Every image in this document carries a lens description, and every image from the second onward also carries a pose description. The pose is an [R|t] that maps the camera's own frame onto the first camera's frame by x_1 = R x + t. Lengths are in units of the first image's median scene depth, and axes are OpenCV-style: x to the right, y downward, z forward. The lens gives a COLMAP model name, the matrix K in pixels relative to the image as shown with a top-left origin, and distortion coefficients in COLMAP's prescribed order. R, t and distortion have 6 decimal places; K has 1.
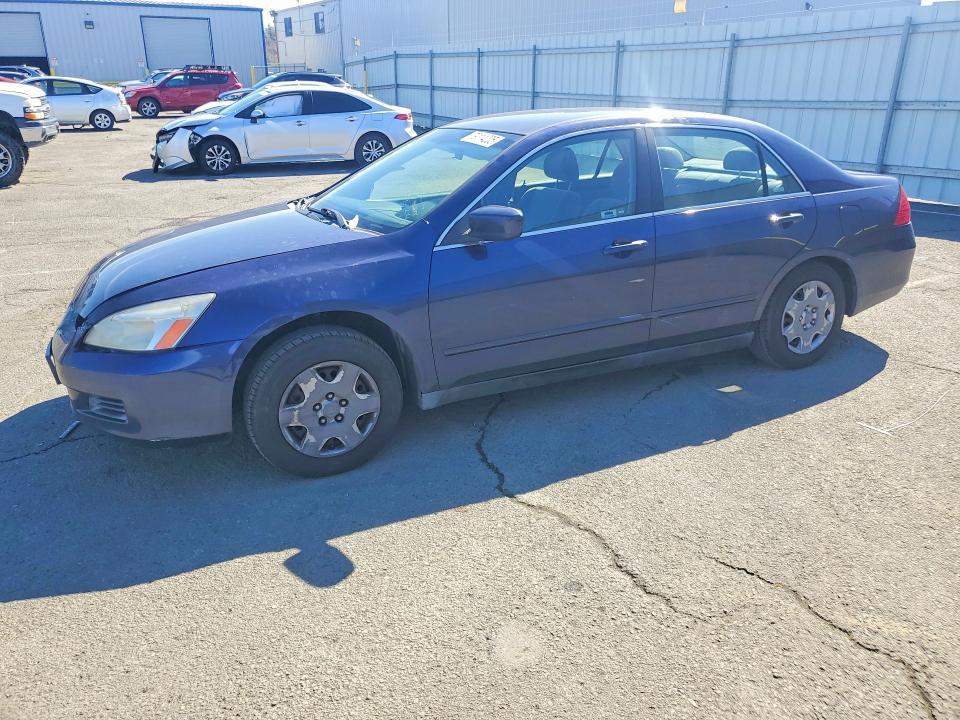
lens RADIAL K [[798.6, 0, 484.7], [0, 798.6, 355.3], [0, 0, 1]] dist [0.007511, 0.032633]
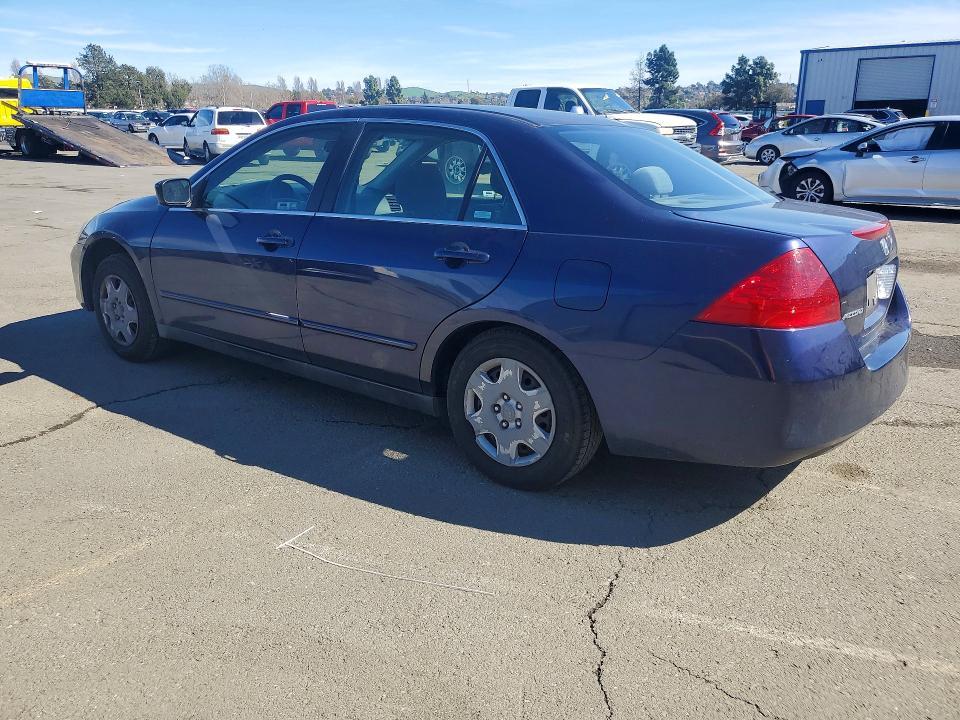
lens RADIAL K [[798.6, 0, 483.2], [0, 798.6, 363.8], [0, 0, 1]] dist [0.007511, 0.032633]
pose [[0.413837, 0.263383, -0.871417, 0.679456], [-0.305194, 0.941977, 0.139772, -0.121134], [0.857669, 0.208108, 0.470208, 0.464642]]
